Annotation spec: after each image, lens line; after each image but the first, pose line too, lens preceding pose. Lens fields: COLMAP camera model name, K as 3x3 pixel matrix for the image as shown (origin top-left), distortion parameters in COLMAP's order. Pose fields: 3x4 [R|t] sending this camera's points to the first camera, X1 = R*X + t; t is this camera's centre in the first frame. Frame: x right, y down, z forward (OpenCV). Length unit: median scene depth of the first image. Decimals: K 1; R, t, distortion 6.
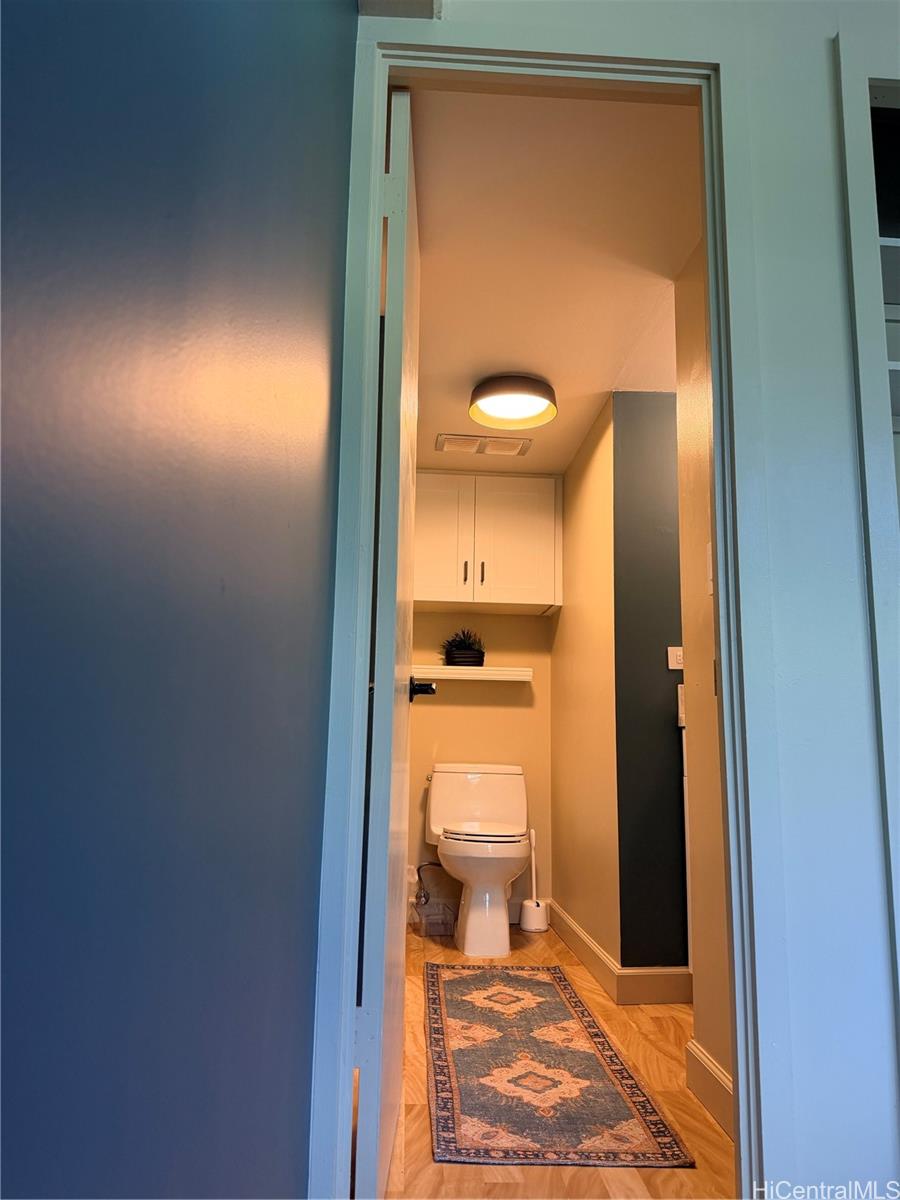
lens RADIAL K [[857.4, 0, 441.9], [0, 857.4, 600.9], [0, 0, 1]] dist [0.044663, -0.050099]
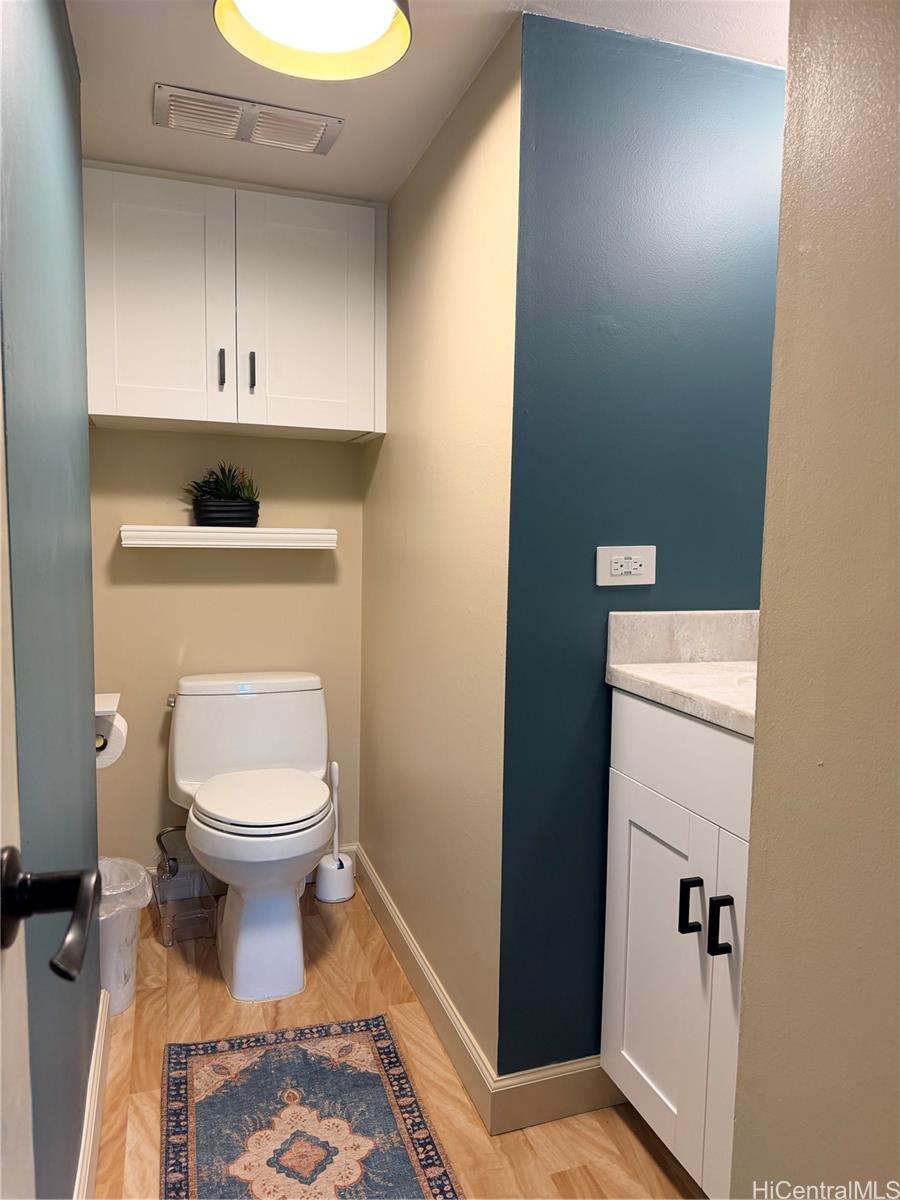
lens RADIAL K [[857.4, 0, 455.3], [0, 857.4, 601.2], [0, 0, 1]] dist [0.044663, -0.050099]
pose [[0.962131, -0.029436, 0.270995, 0.017073], [-0.042856, 0.965455, 0.257023, -0.039242], [-0.269199, -0.258903, 0.927632, 0.383557]]
